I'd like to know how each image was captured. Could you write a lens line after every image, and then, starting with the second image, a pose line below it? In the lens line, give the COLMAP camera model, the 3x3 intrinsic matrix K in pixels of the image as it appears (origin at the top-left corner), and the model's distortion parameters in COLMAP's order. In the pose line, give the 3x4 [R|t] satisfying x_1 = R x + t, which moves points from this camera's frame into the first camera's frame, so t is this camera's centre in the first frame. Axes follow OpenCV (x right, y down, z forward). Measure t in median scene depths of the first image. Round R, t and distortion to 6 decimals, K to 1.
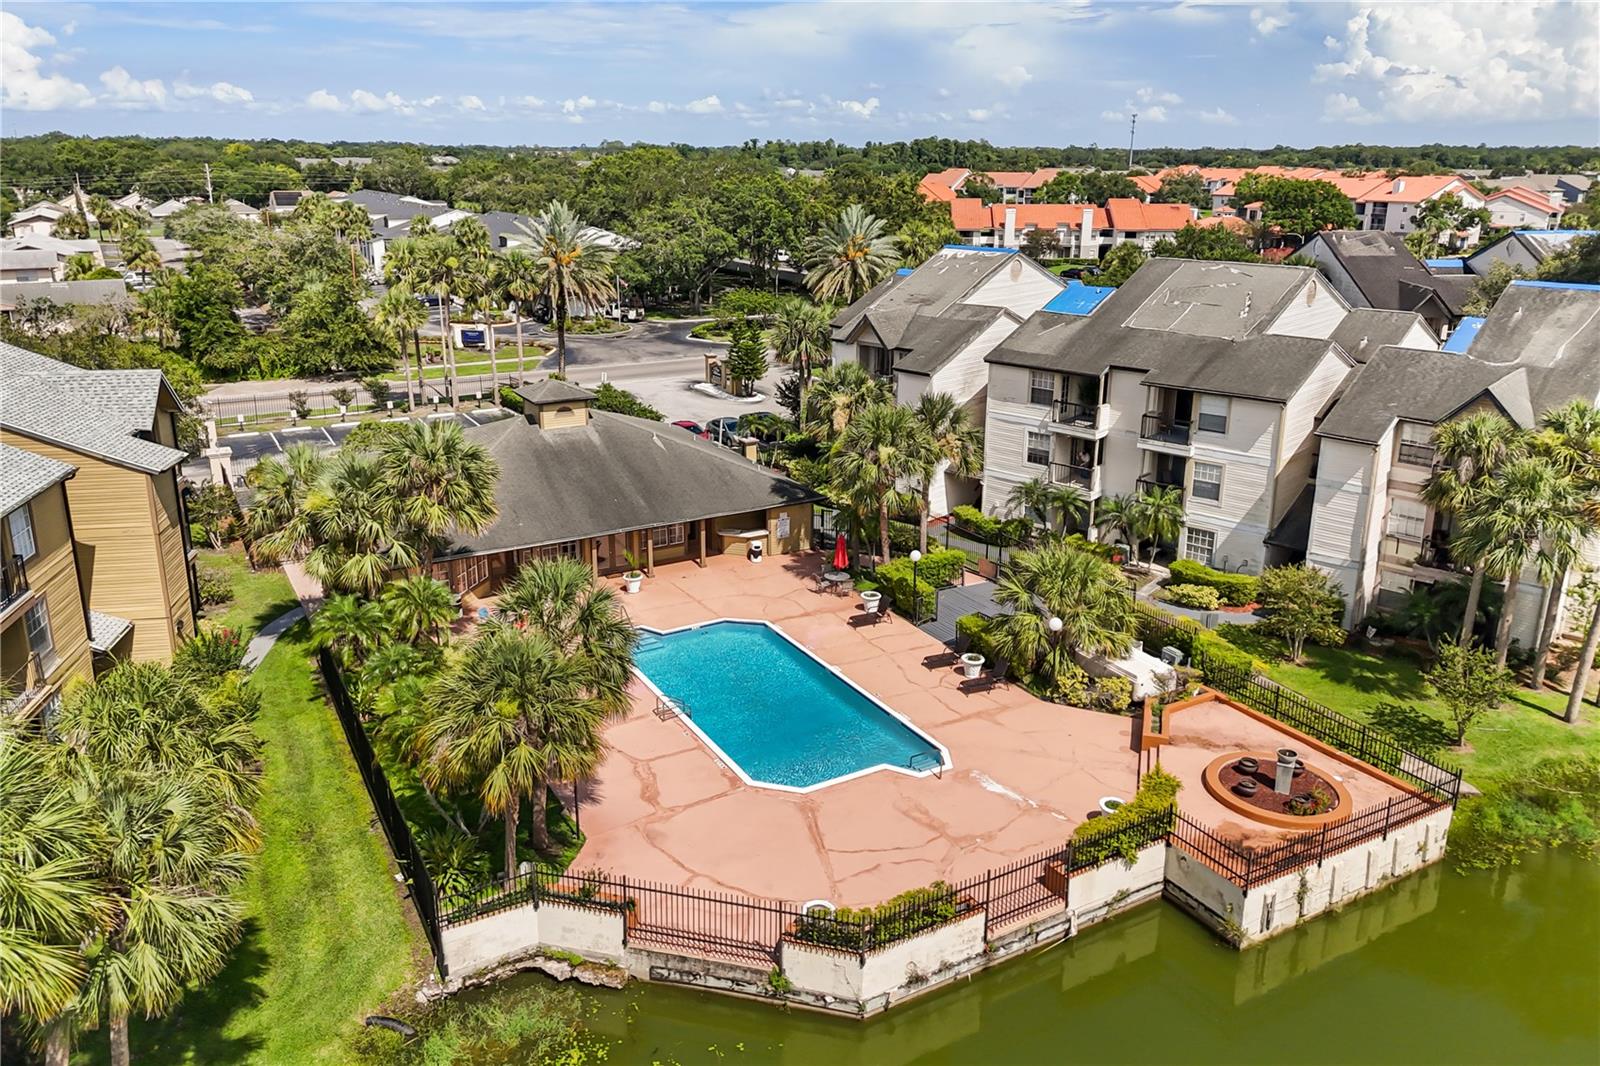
lens RADIAL K [[1169.8, 0, 805.3], [0, 1169.8, 498.7], [0, 0, 1]] dist [0.074664, -0.080357]
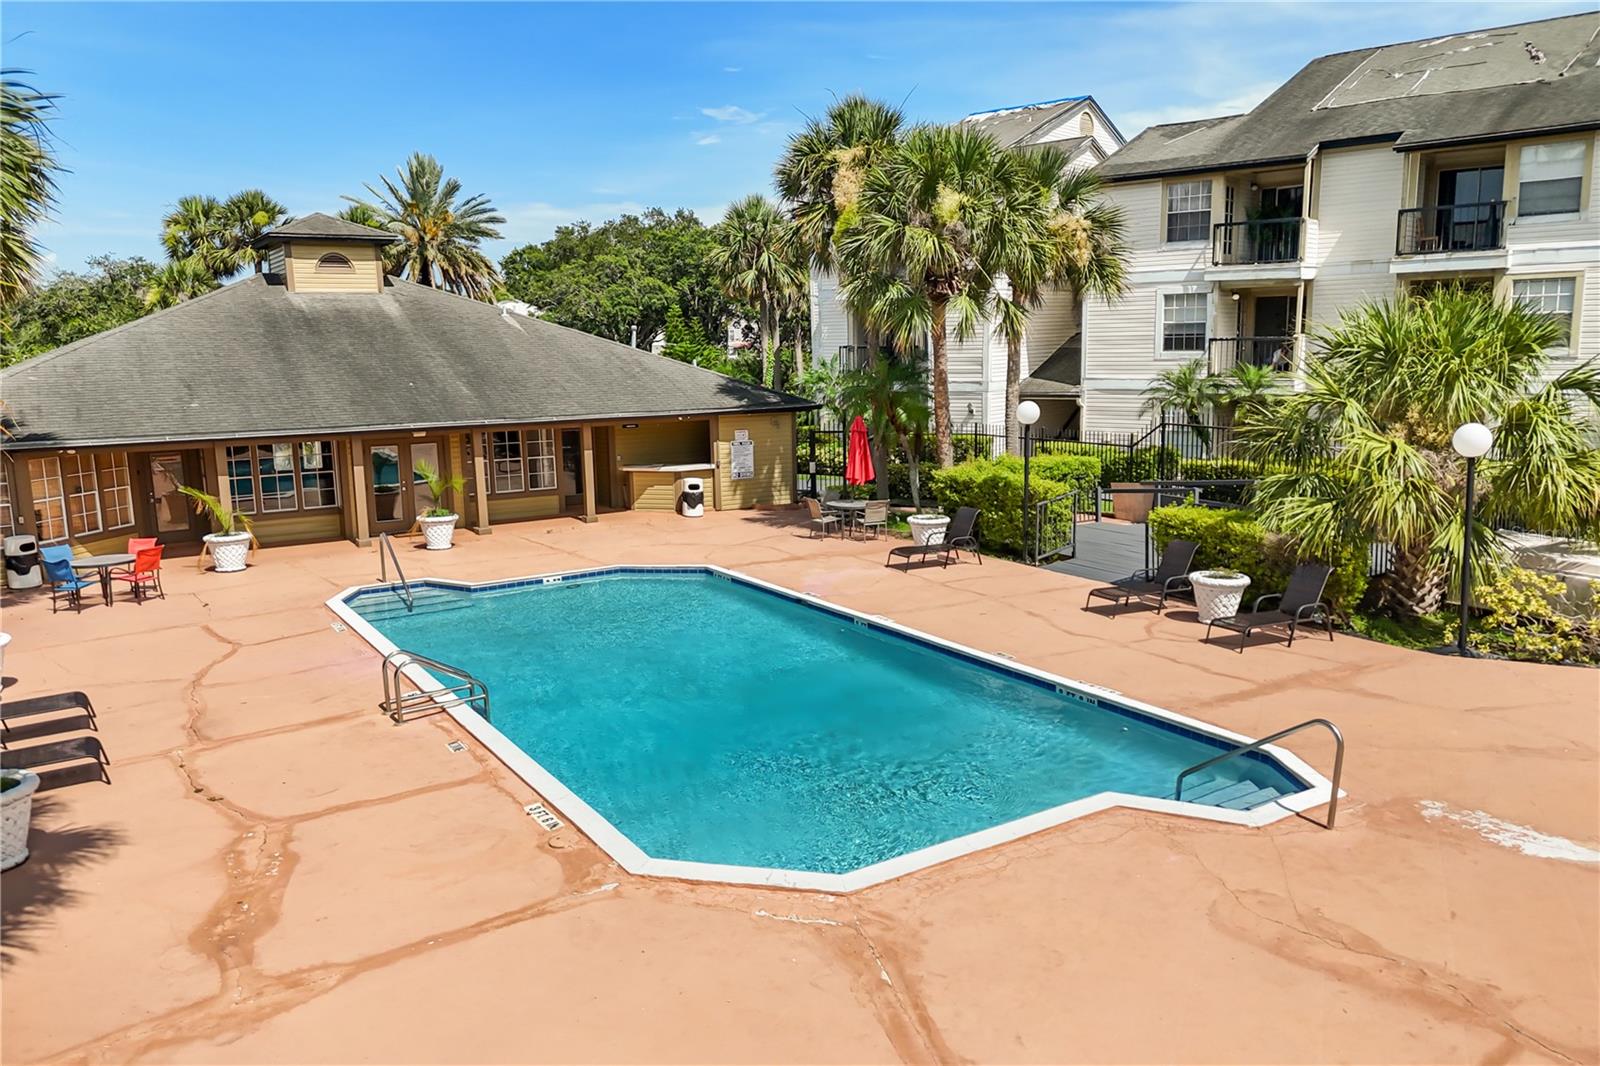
lens RADIAL K [[1182.0, 0, 800.0], [0, 1182.0, 533.0], [0, 0, 1]] dist [0.070441, -0.086445]
pose [[0.998927, -0.033237, 0.032251, -0.011532], [0.036955, 0.991776, -0.122534, 0.136755], [-0.027913, 0.123594, 0.991940, 0.491034]]
